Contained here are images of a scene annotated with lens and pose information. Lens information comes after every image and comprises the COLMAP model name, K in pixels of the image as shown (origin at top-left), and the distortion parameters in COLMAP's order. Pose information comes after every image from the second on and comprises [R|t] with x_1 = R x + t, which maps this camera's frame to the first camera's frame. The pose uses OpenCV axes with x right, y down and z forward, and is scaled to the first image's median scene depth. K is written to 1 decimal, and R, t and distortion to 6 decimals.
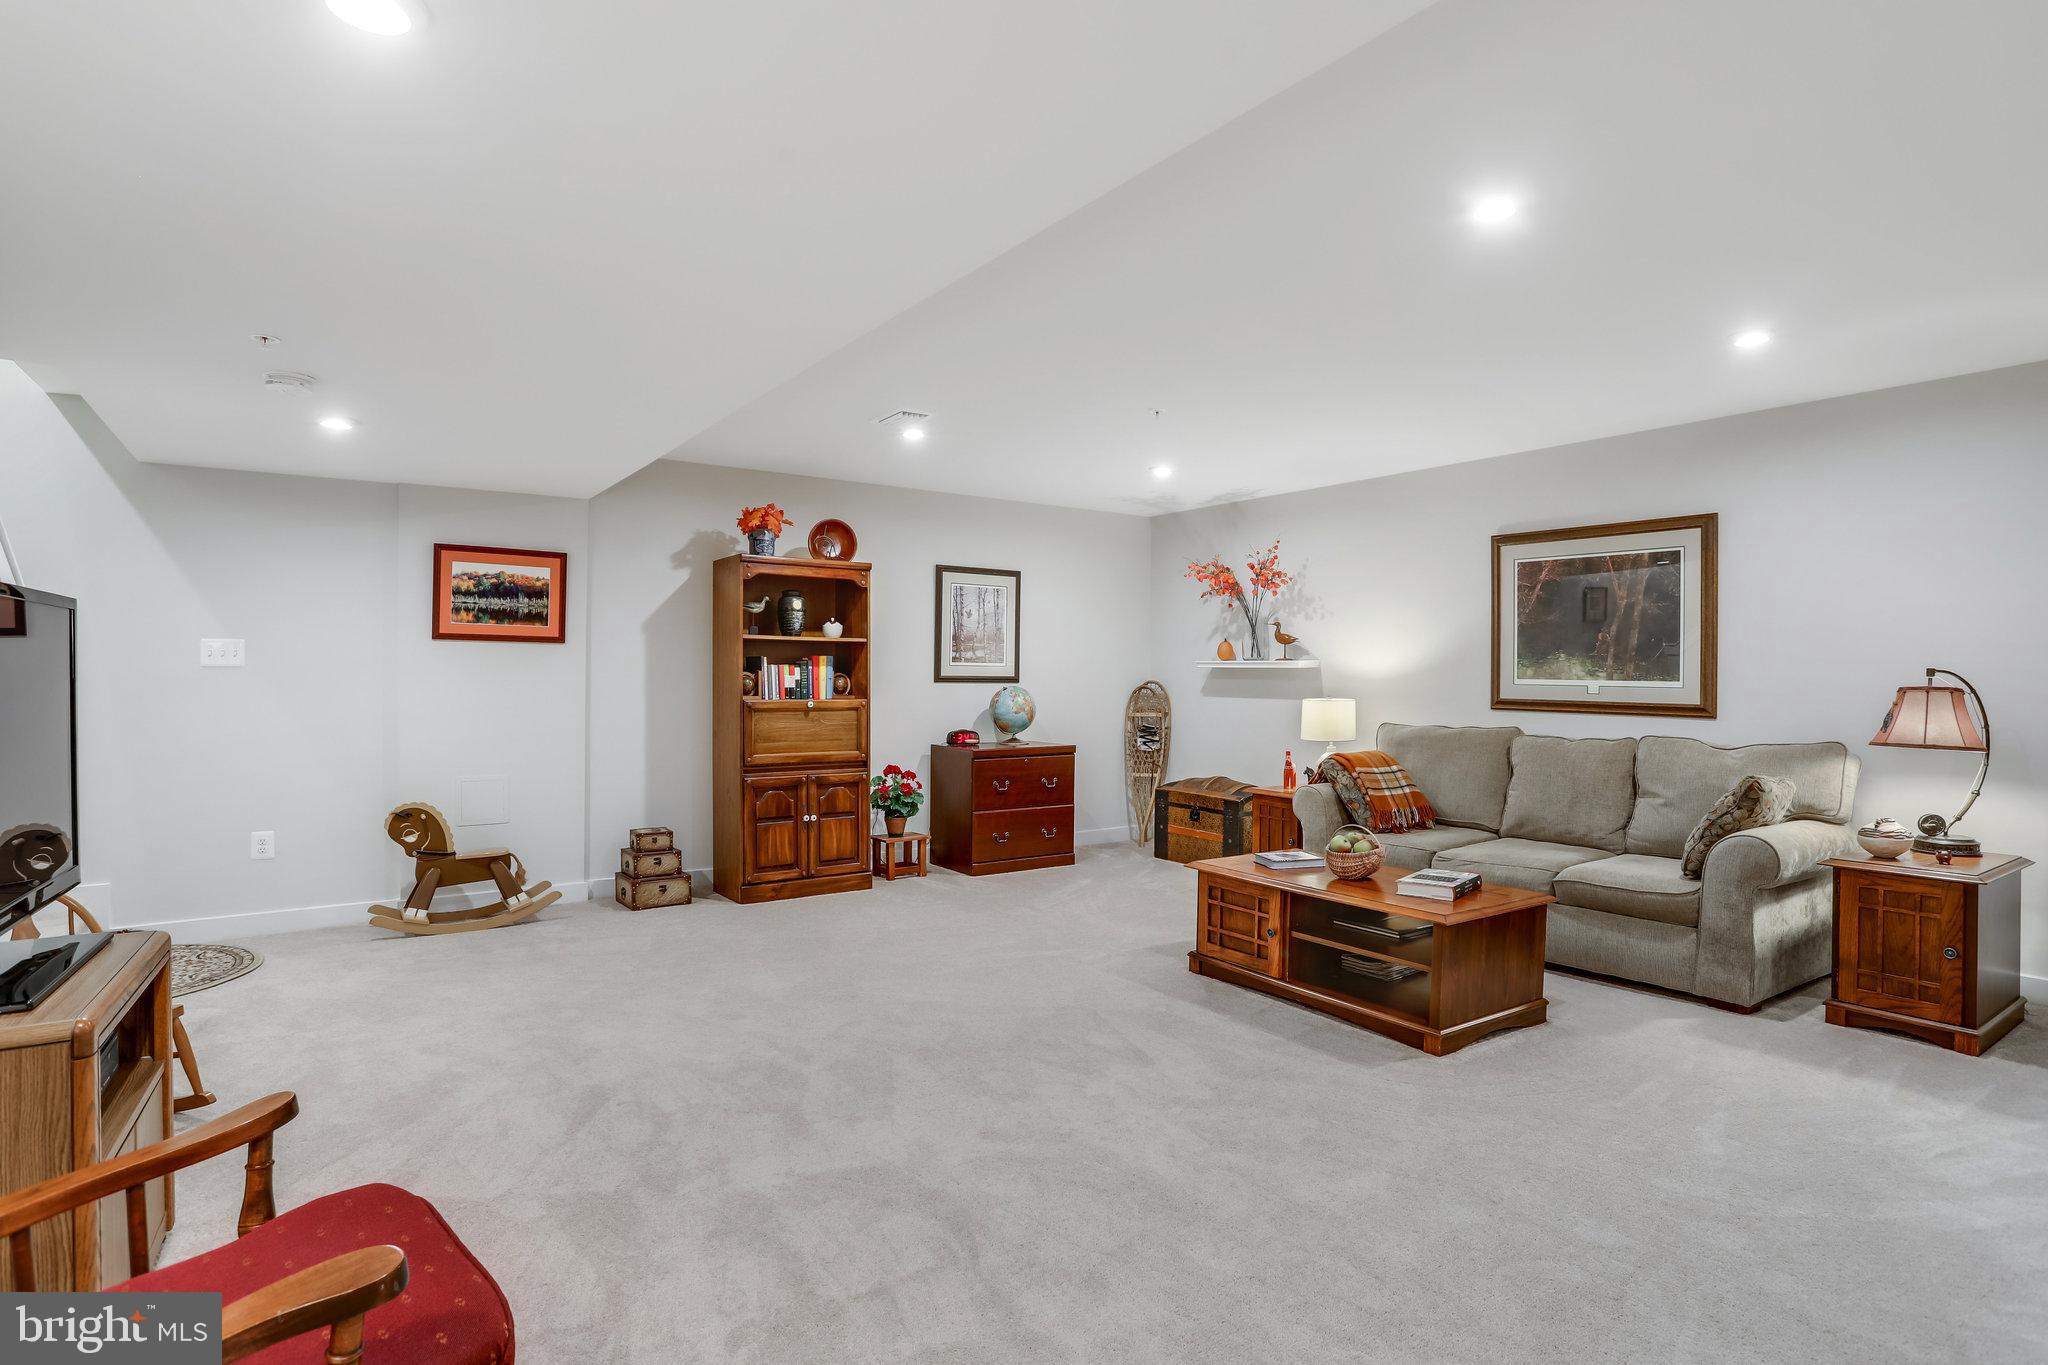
lens RADIAL K [[1049.4, 0, 1030.6], [0, 1049.4, 681.5], [0, 0, 1]] dist [-0.064118, 0.044037]
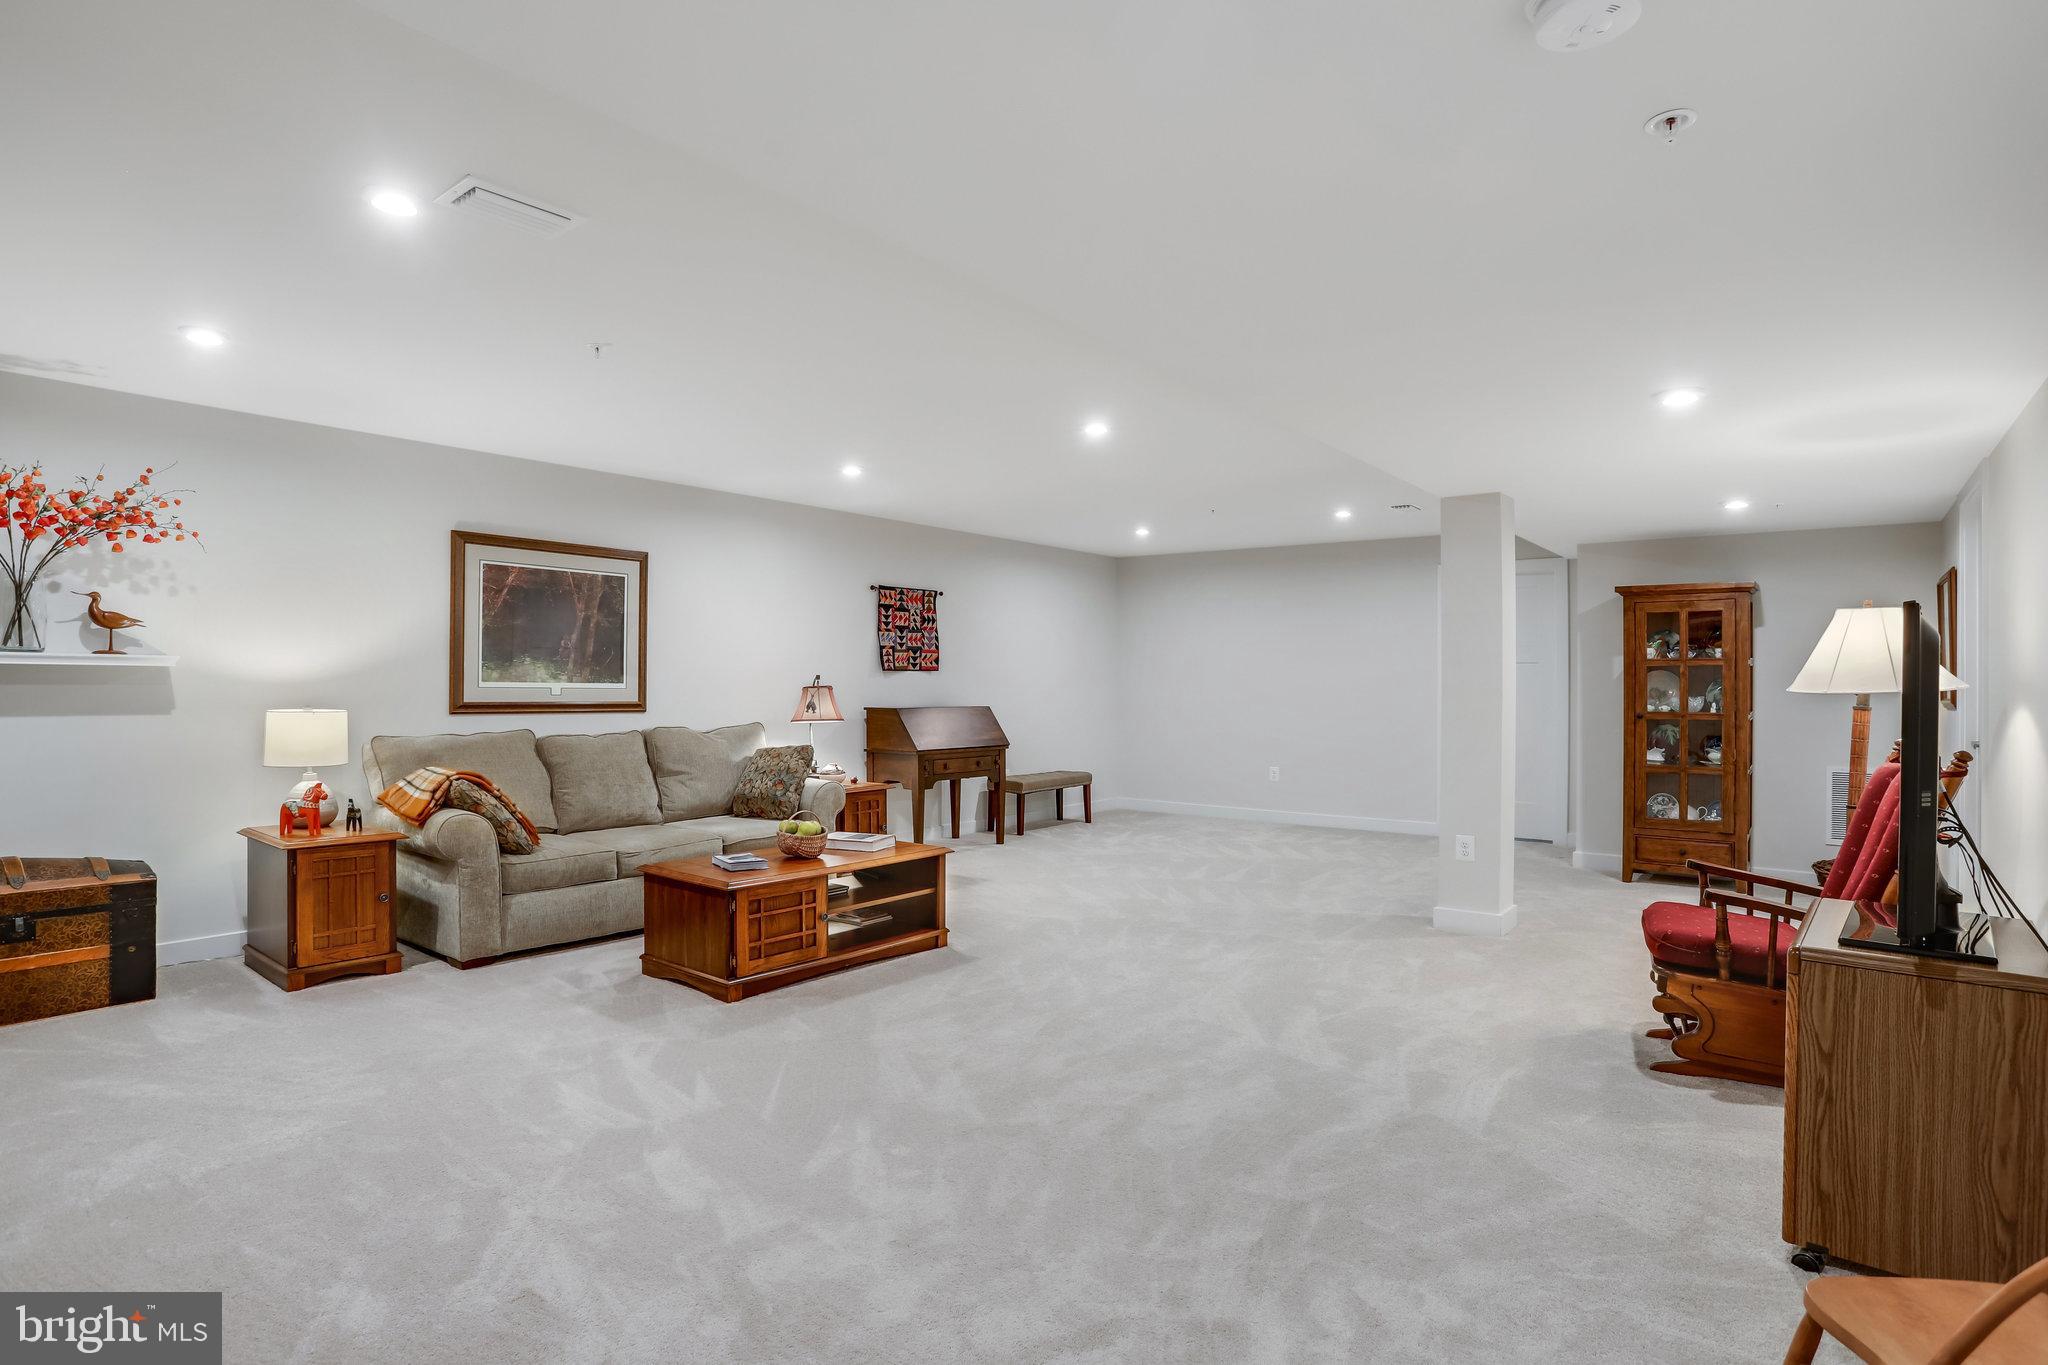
lens RADIAL K [[1049.4, 0, 1030.6], [0, 1049.4, 681.5], [0, 0, 1]] dist [-0.064118, 0.044037]
pose [[-0.277969, -0.006532, 0.960568, -0.637169], [-0.000034, 0.999977, 0.006790, -0.009645], [-0.960590, 0.001855, -0.277963, 0.795529]]
